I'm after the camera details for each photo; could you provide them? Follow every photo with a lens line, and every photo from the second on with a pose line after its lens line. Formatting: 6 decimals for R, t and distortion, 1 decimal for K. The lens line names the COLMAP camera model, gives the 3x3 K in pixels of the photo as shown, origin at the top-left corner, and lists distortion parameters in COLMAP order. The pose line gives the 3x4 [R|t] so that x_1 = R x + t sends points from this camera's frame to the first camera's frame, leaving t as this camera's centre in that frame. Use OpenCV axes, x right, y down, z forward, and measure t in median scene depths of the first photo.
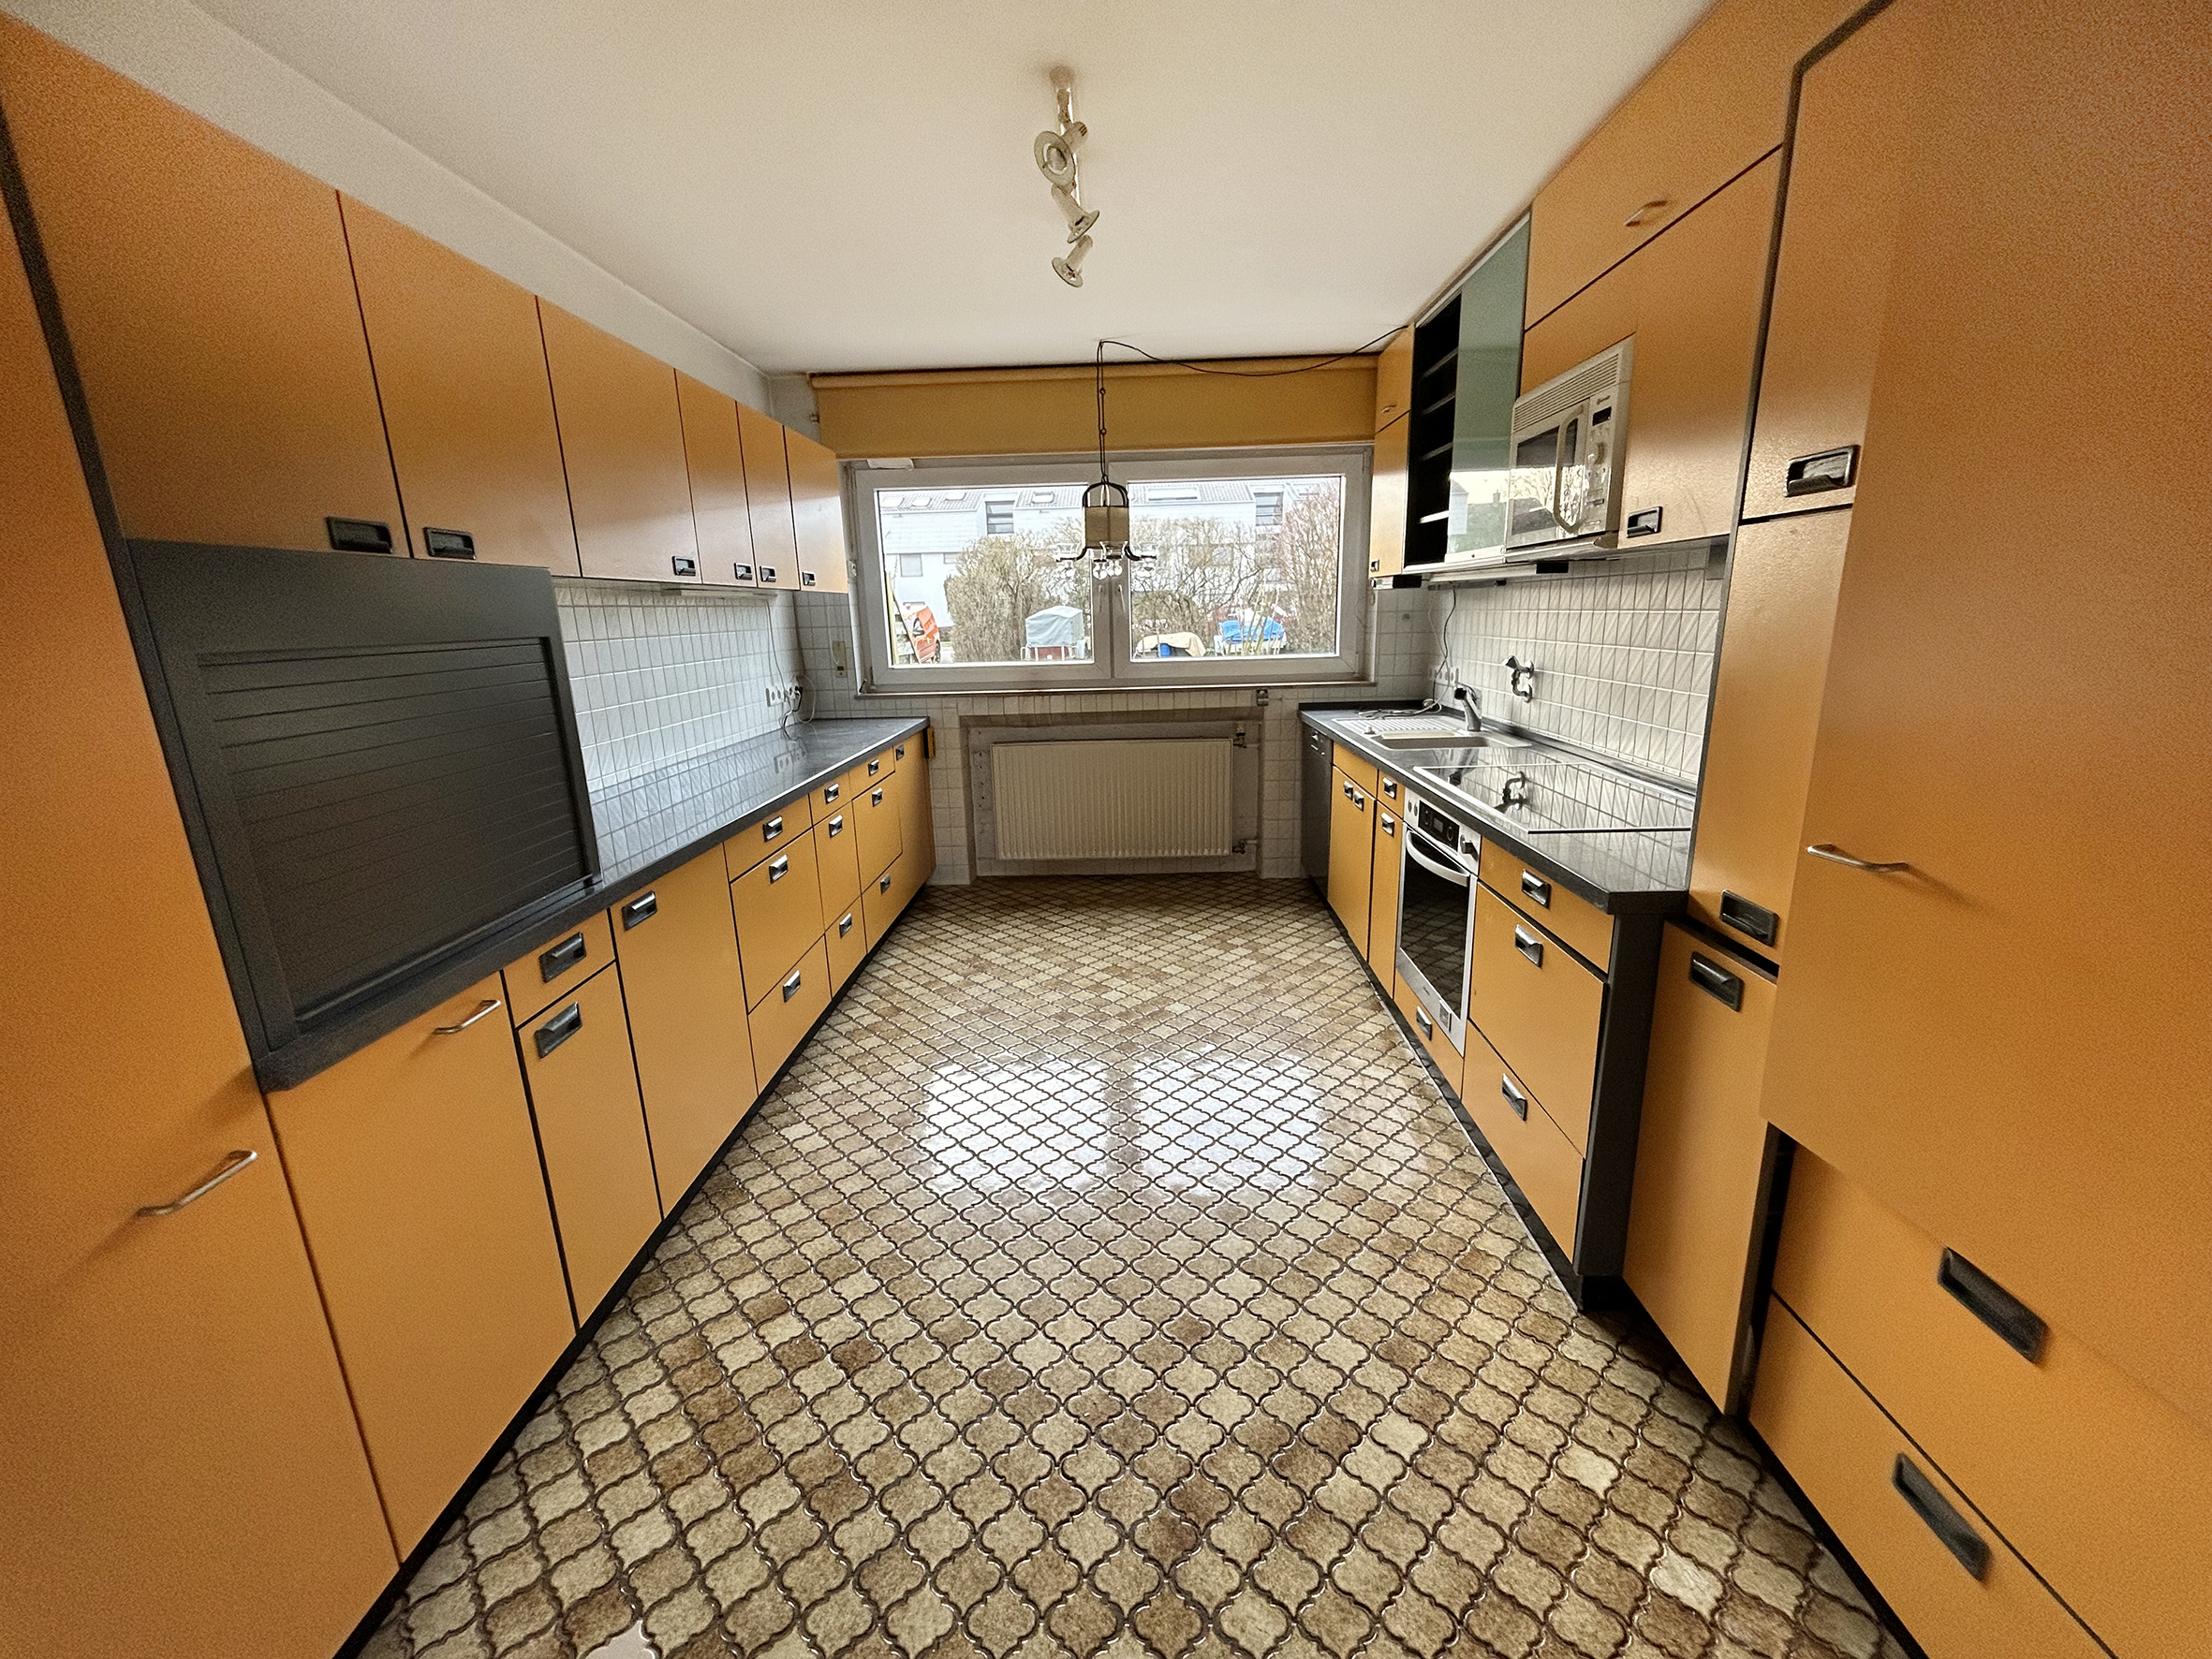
lens RADIAL K [[894.9, 0, 1105.1], [0, 894.9, 830.5], [0, 0, 1]] dist [0.002109, 0.000069]
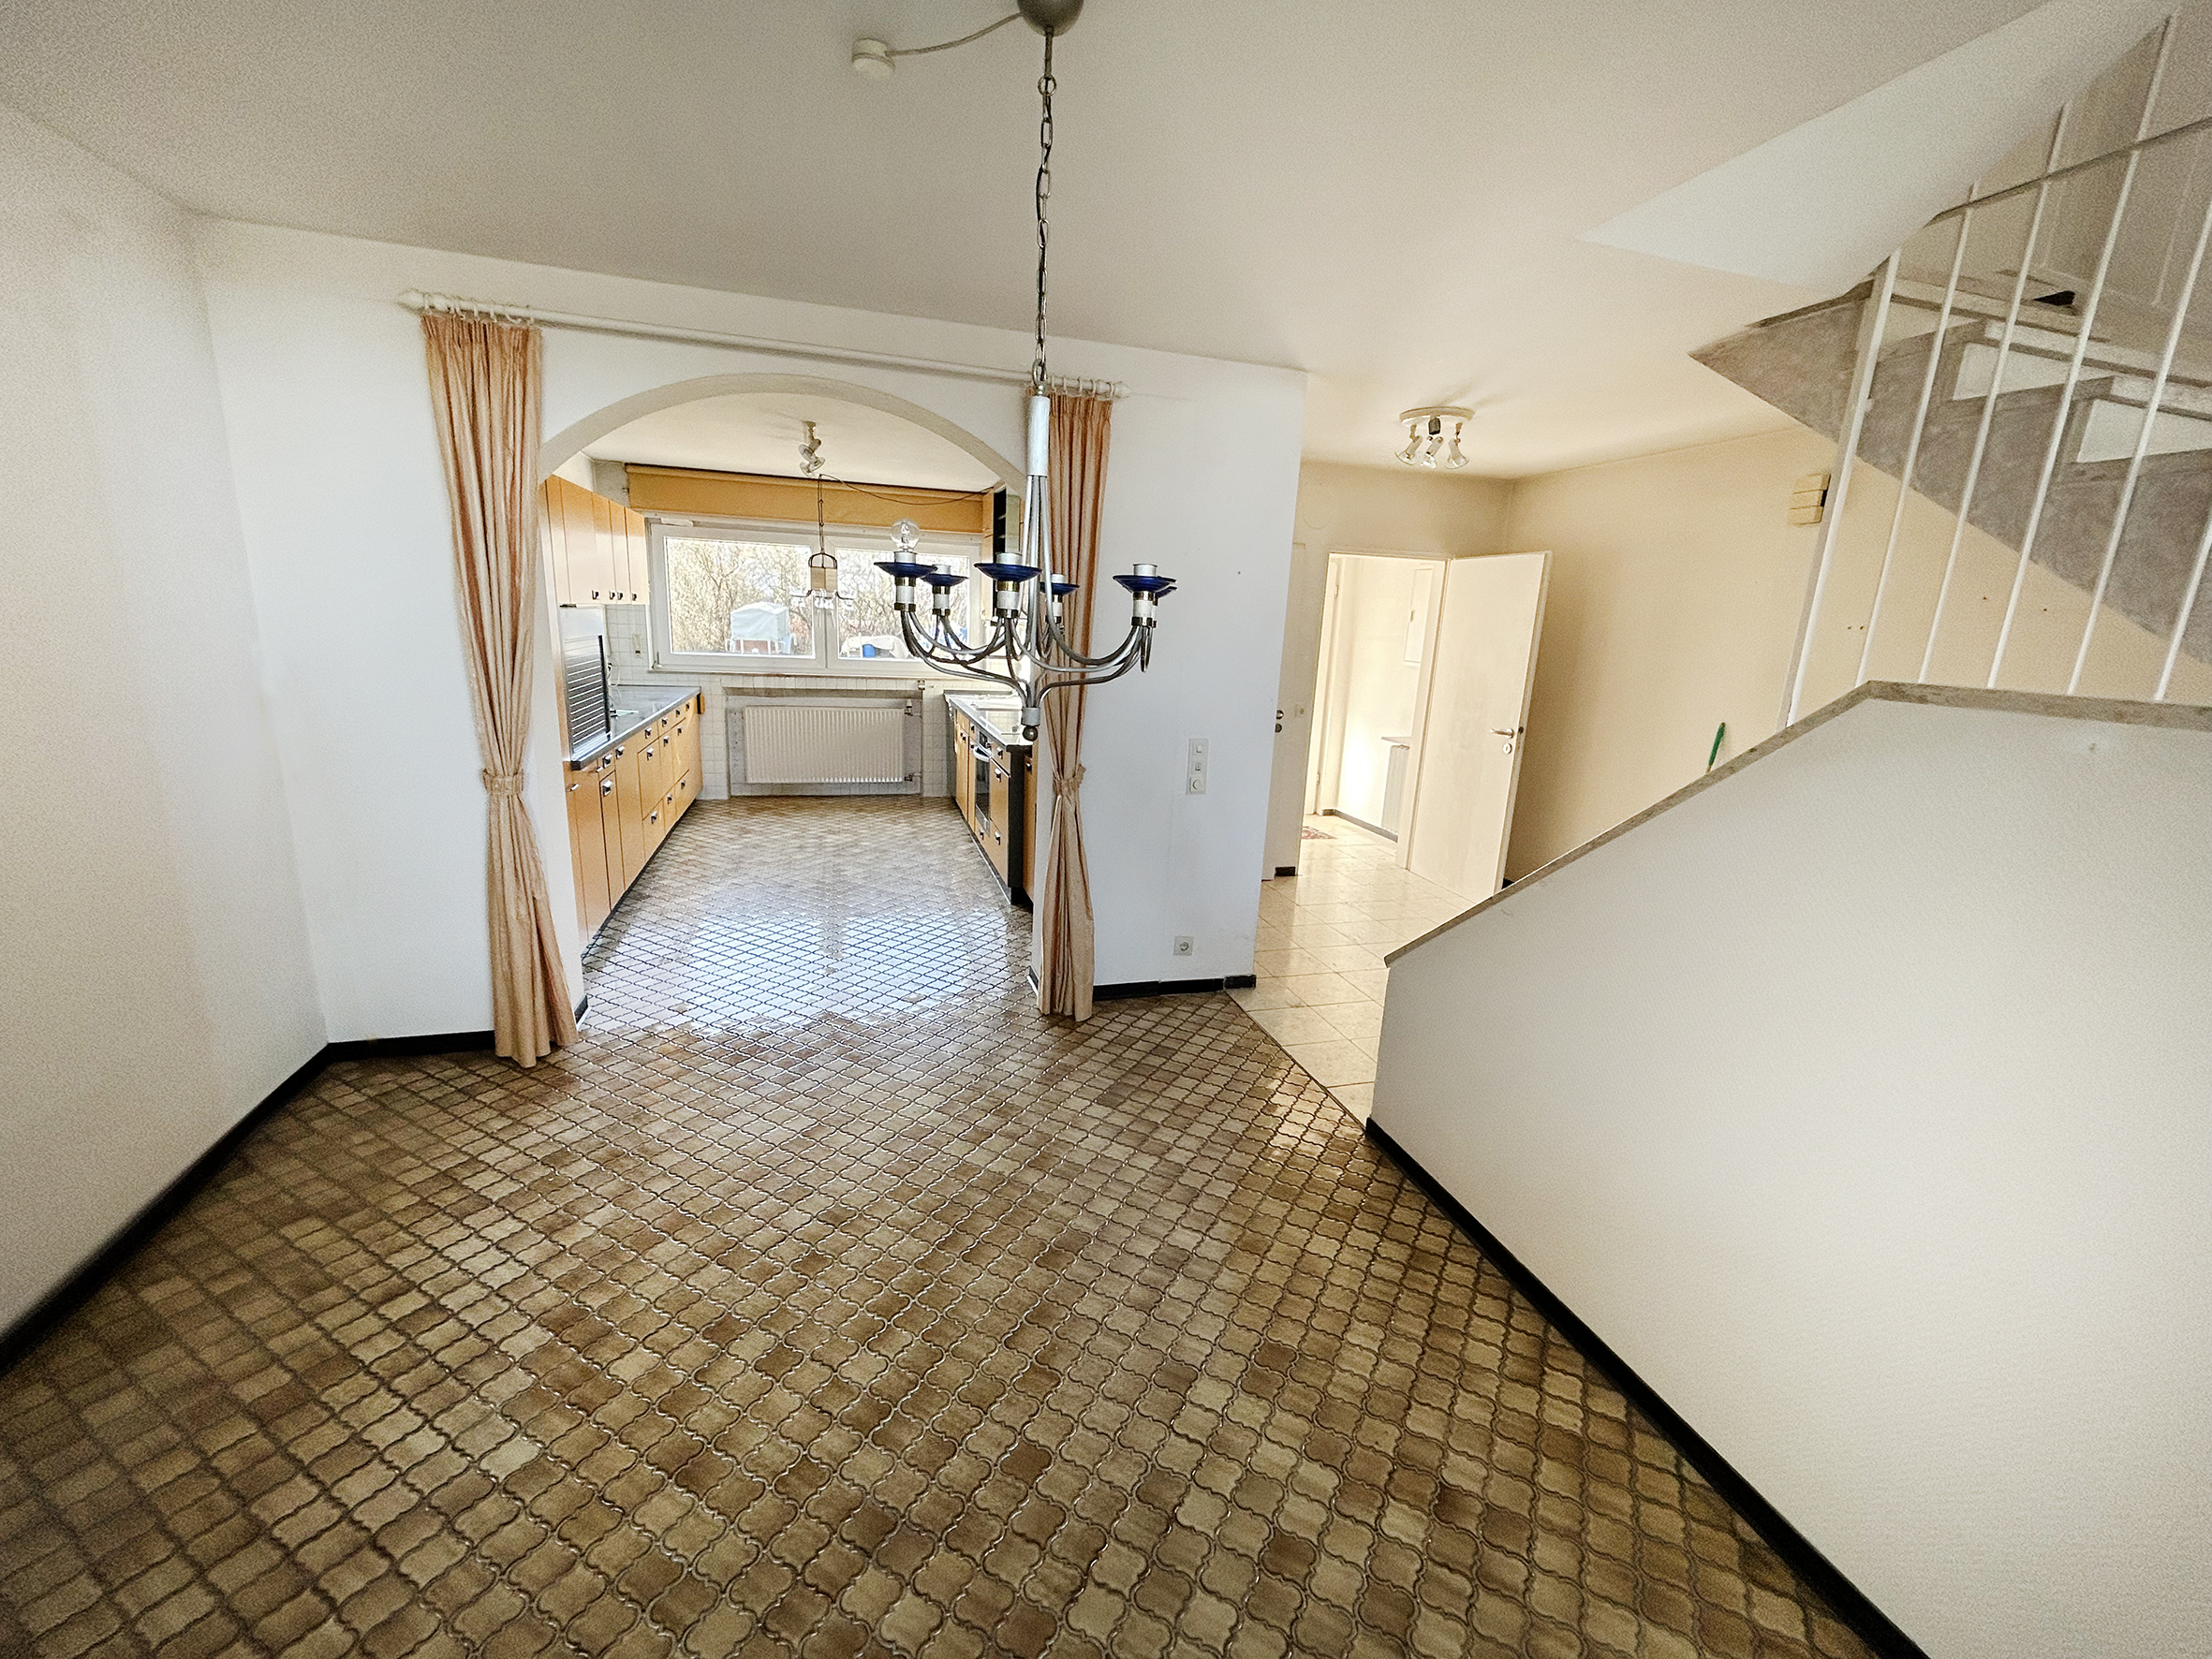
lens RADIAL K [[894.9, 0, 1102.9], [0, 894.9, 829.4], [0, 0, 1]] dist [0.002109, 0.000069]
pose [[0.949790, -0.000170, 0.312887, -0.023370], [0.002242, 0.999978, -0.006262, 0.128554], [-0.312879, 0.006649, 0.949770, -0.670105]]
